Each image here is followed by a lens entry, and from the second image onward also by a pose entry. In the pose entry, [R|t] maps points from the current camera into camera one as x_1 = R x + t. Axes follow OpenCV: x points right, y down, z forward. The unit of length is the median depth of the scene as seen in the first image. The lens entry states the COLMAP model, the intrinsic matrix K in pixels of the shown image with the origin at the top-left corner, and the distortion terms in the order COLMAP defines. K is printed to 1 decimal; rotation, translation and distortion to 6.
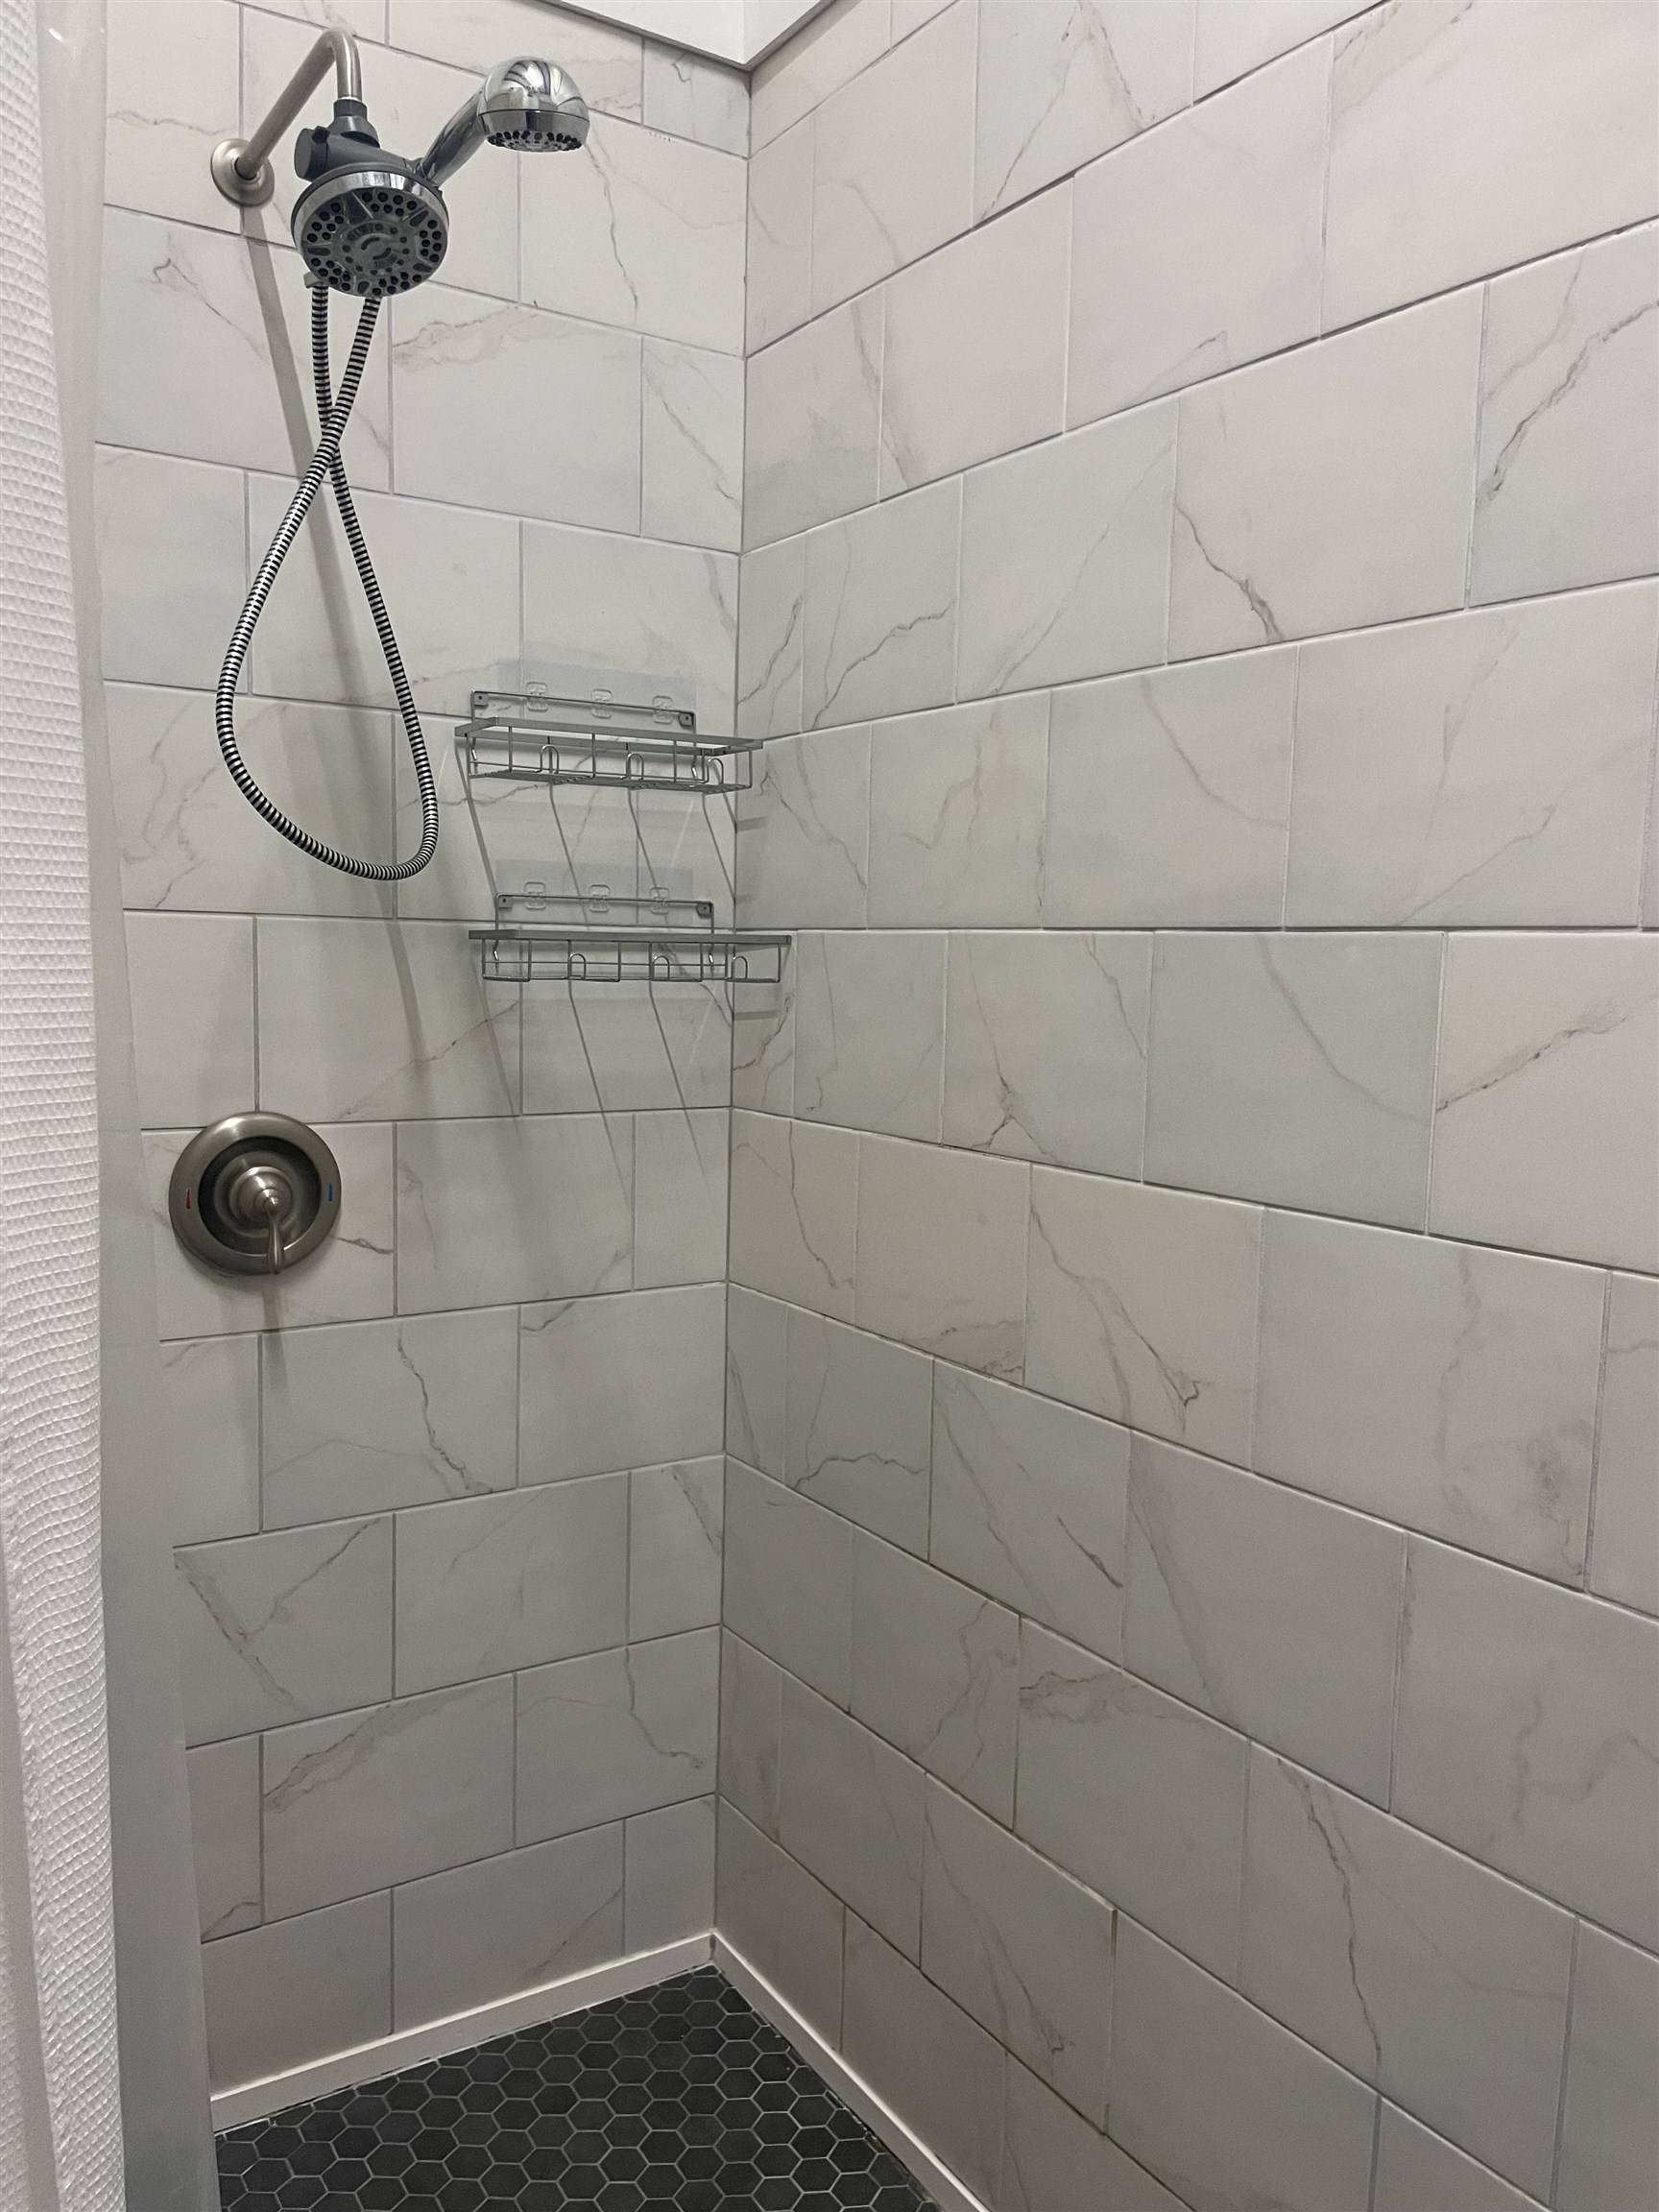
lens RADIAL K [[1690.9, 0, 809.2], [0, 1690.9, 1115.0], [0, 0, 1]] dist [0.076108, -0.074350]
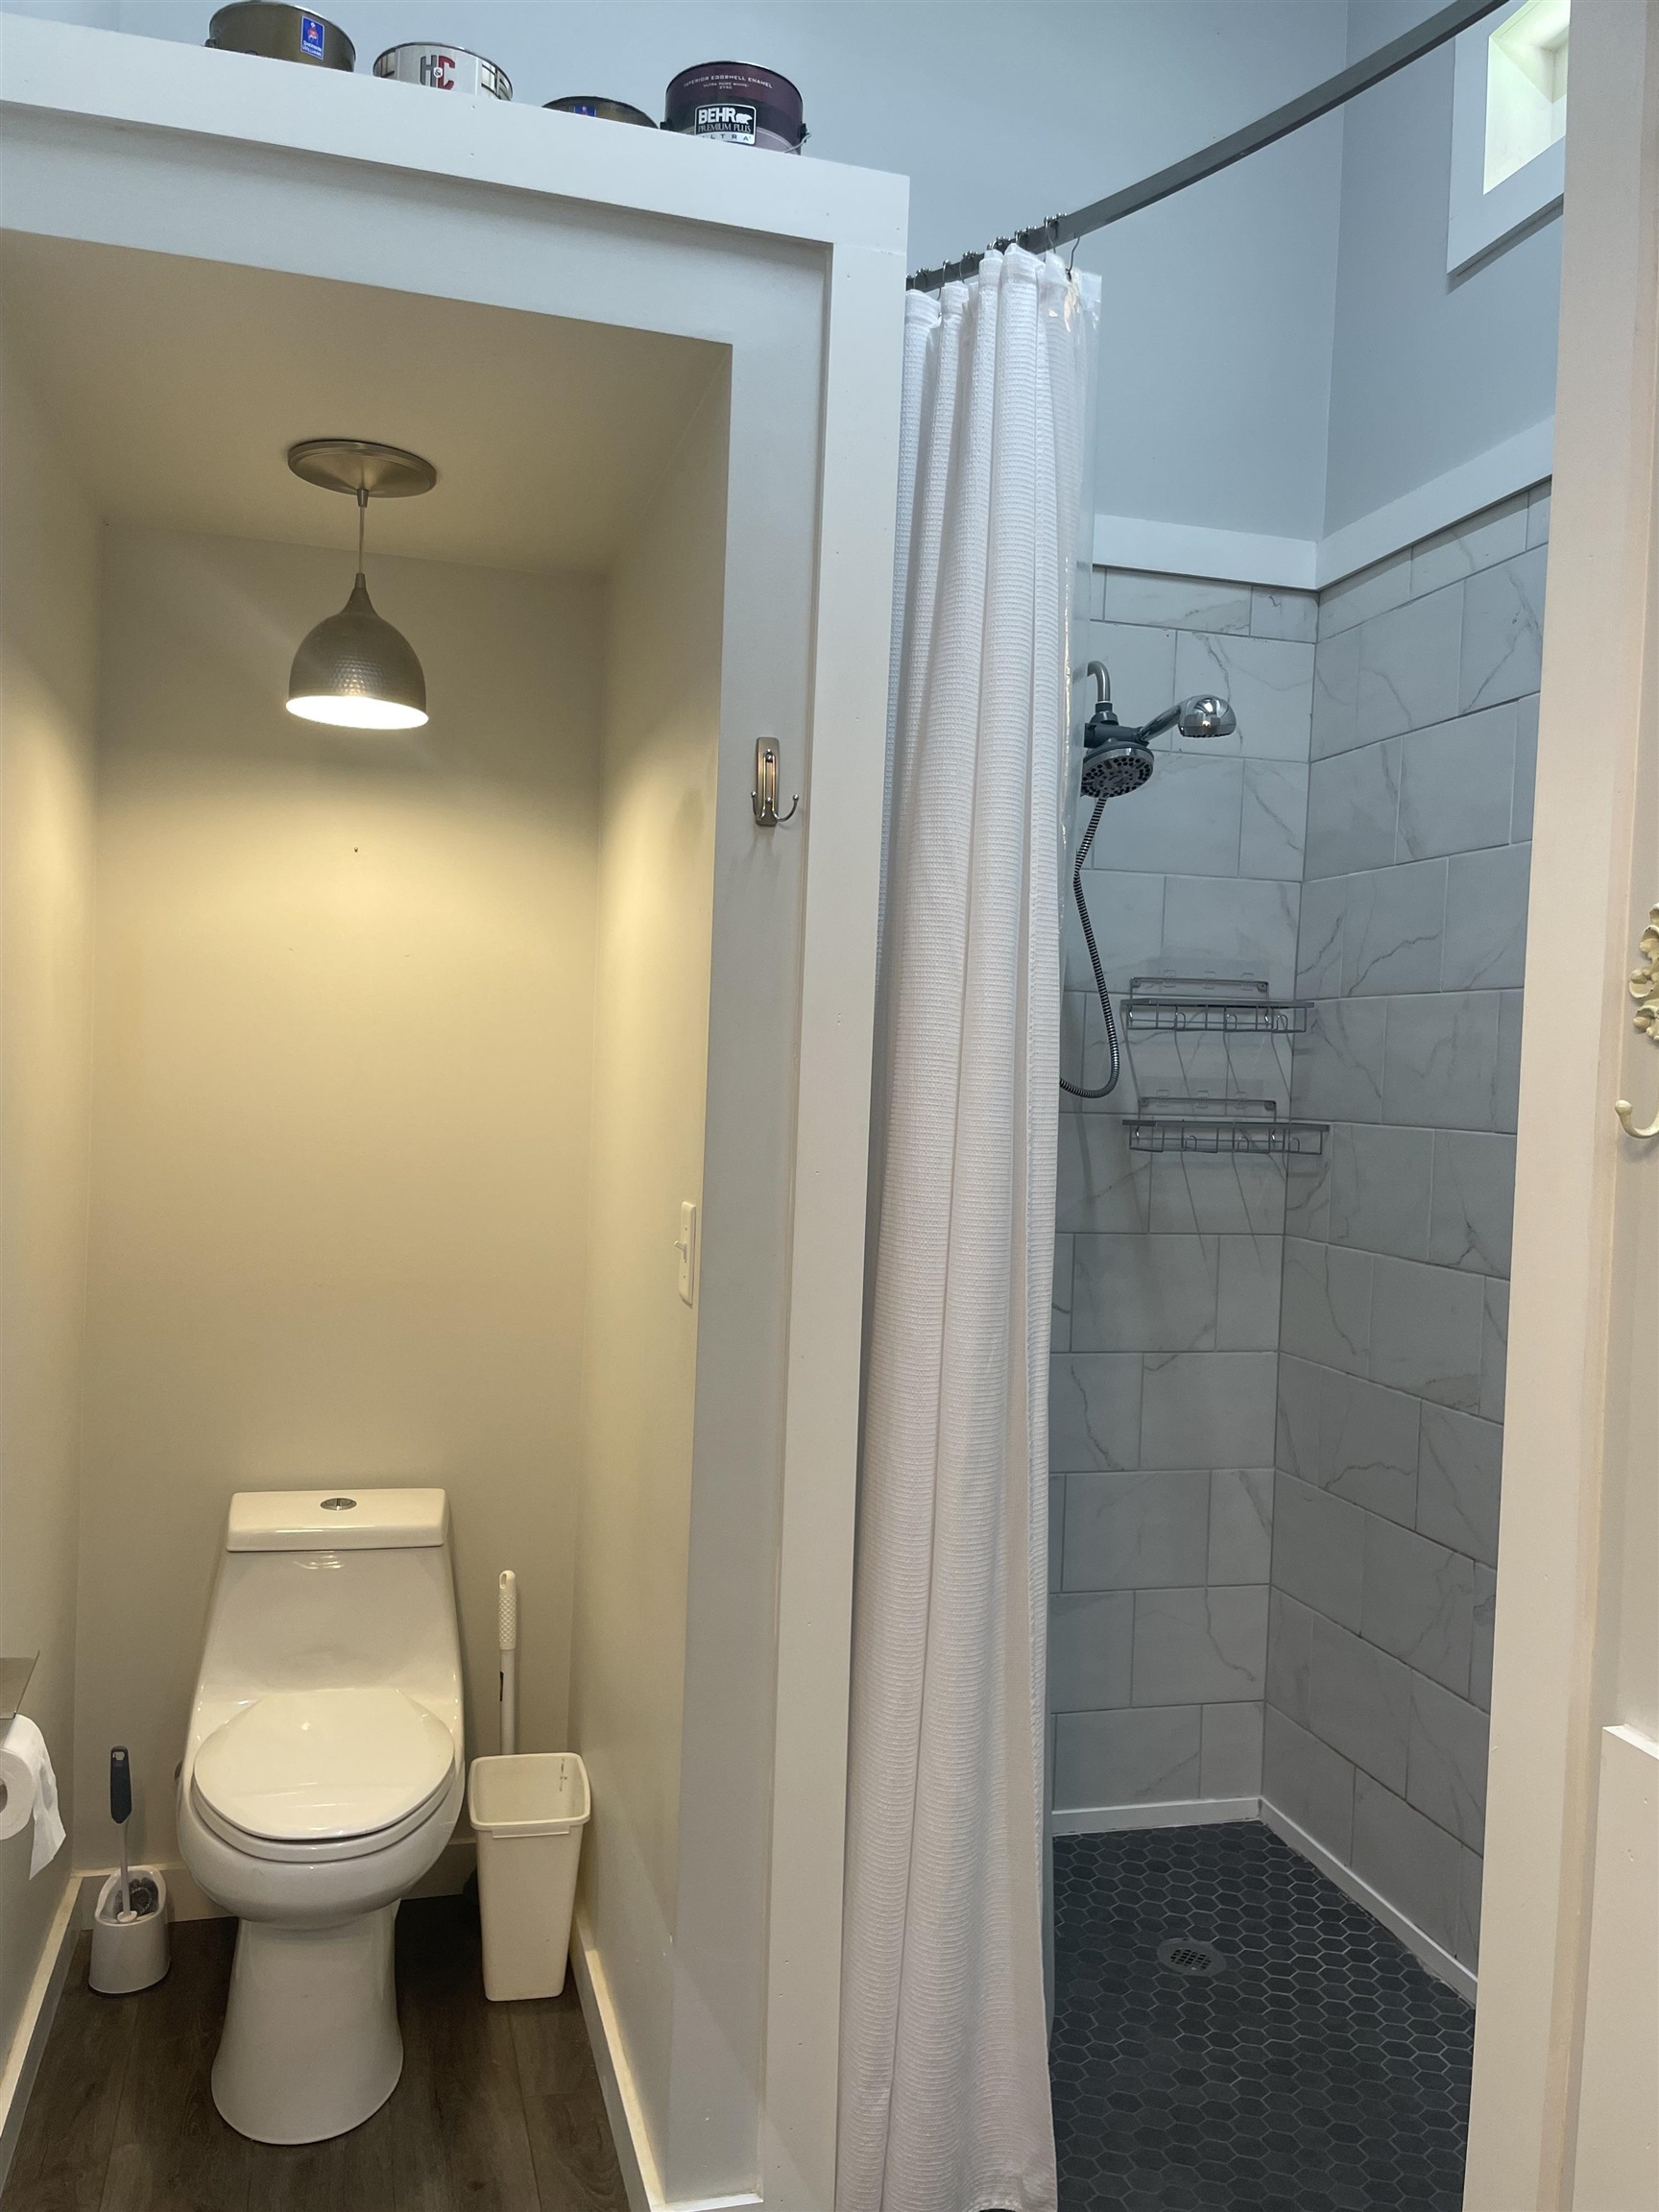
lens RADIAL K [[1690.9, 0, 802.5], [0, 1690.9, 1128.8], [0, 0, 1]] dist [0.076108, -0.074350]
pose [[0.953965, 0.023275, -0.299013, -0.005153], [-0.043791, 0.997109, -0.062094, 0.015109], [0.296704, 0.072330, 0.952227, -0.627619]]
